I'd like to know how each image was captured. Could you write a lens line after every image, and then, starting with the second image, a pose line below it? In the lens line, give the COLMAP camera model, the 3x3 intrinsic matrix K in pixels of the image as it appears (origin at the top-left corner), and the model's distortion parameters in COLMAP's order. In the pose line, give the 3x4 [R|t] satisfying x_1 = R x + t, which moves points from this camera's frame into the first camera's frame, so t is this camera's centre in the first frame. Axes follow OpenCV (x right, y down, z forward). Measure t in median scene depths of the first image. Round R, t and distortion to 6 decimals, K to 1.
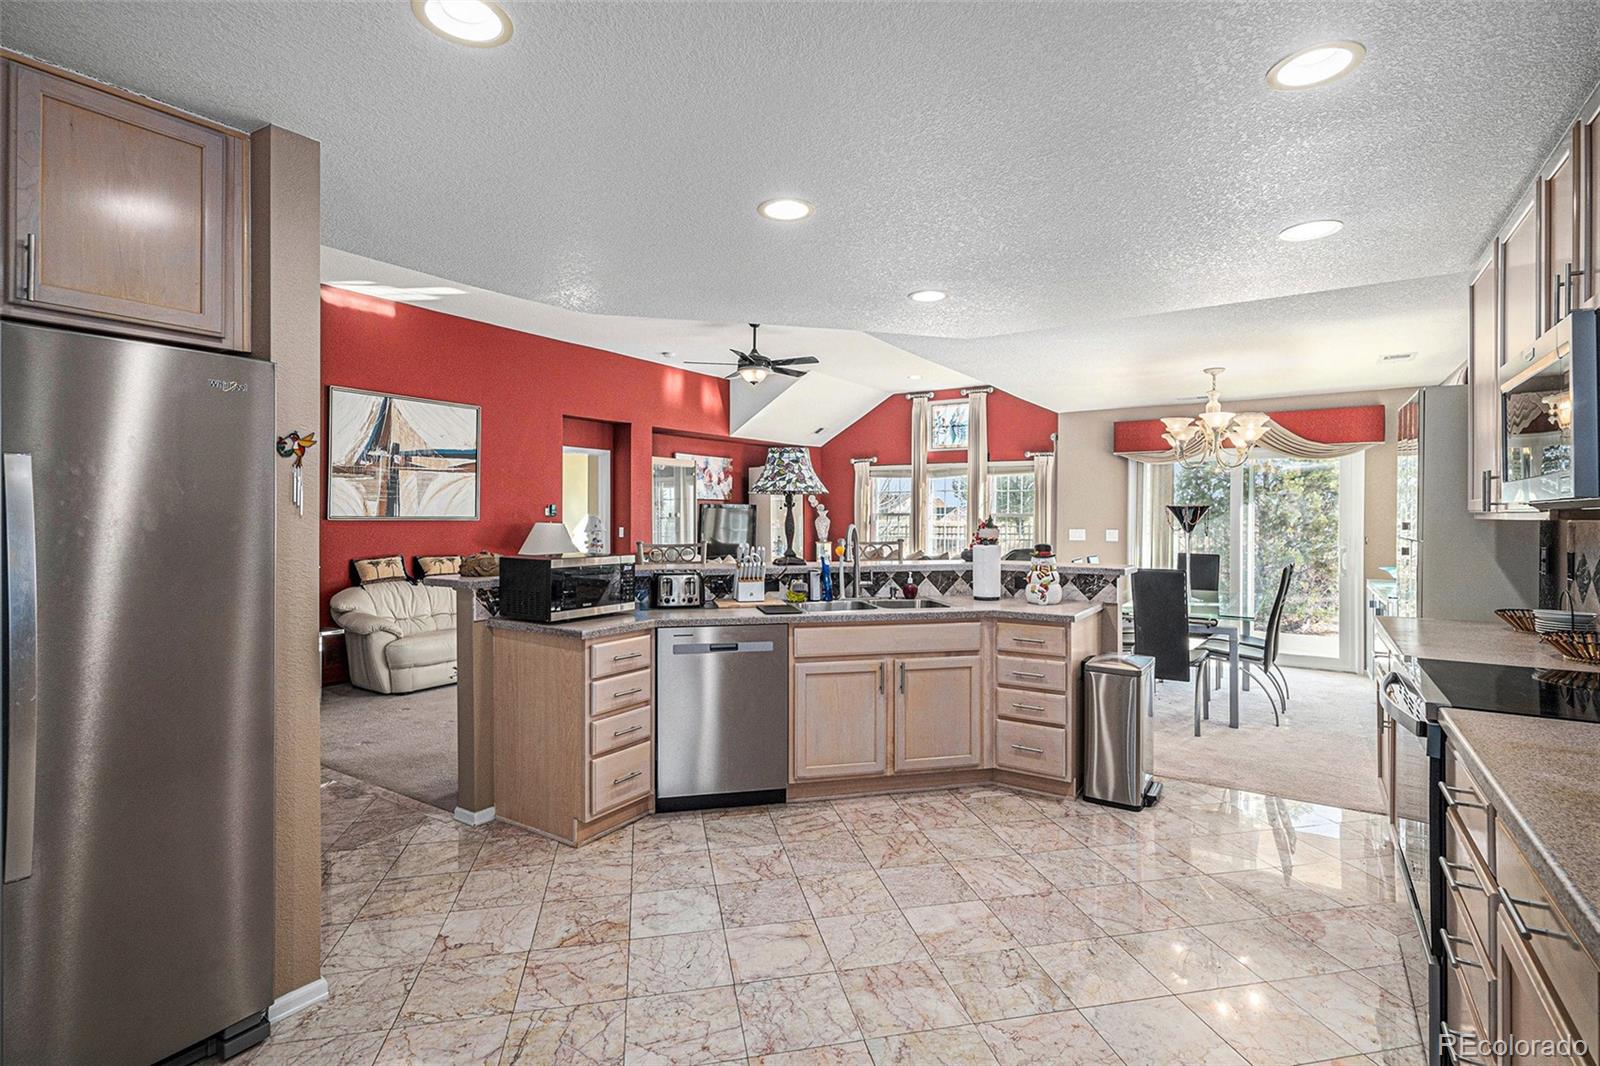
lens RADIAL K [[761.3, 0, 802.1], [0, 761.3, 519.9], [0, 0, 1]] dist [0.005204, 0.001132]
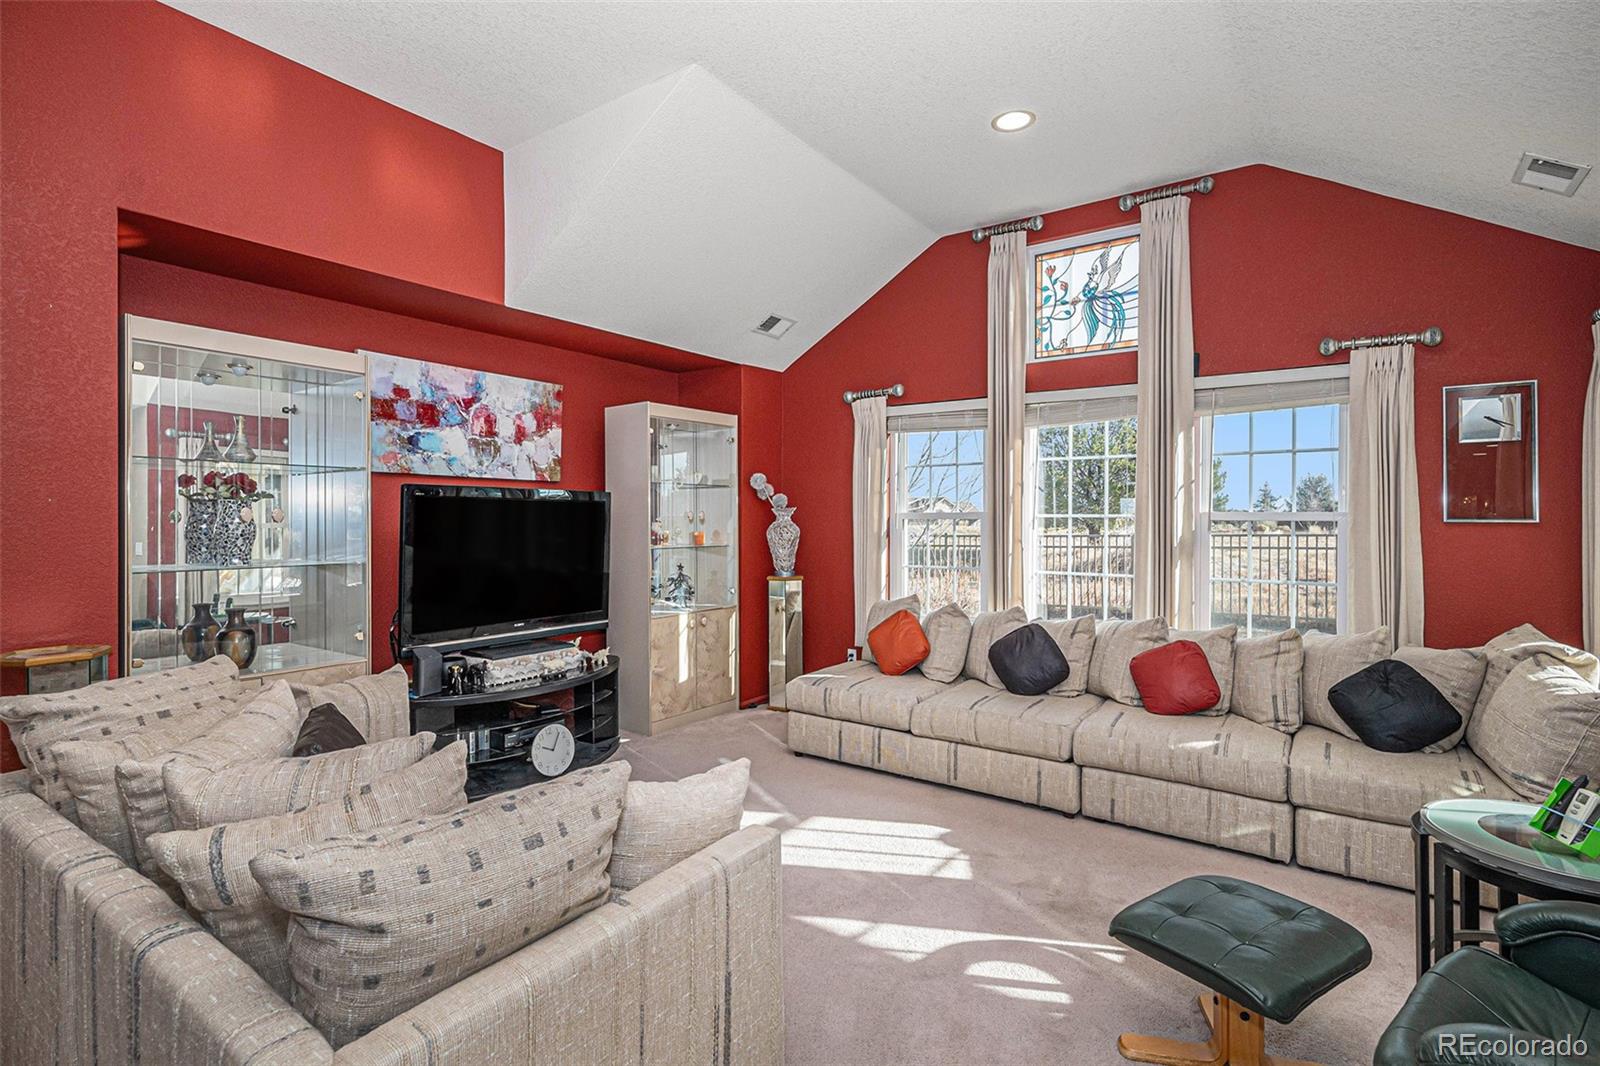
lens RADIAL K [[761.3, 0, 795.3], [0, 761.3, 524.6], [0, 0, 1]] dist [0.005204, 0.001132]
pose [[0.999008, 0.000471, -0.044528, 0.057833], [-0.000472, 1.000000, -0.000012, -0.002303], [0.044528, 0.000033, 0.999008, 0.581151]]
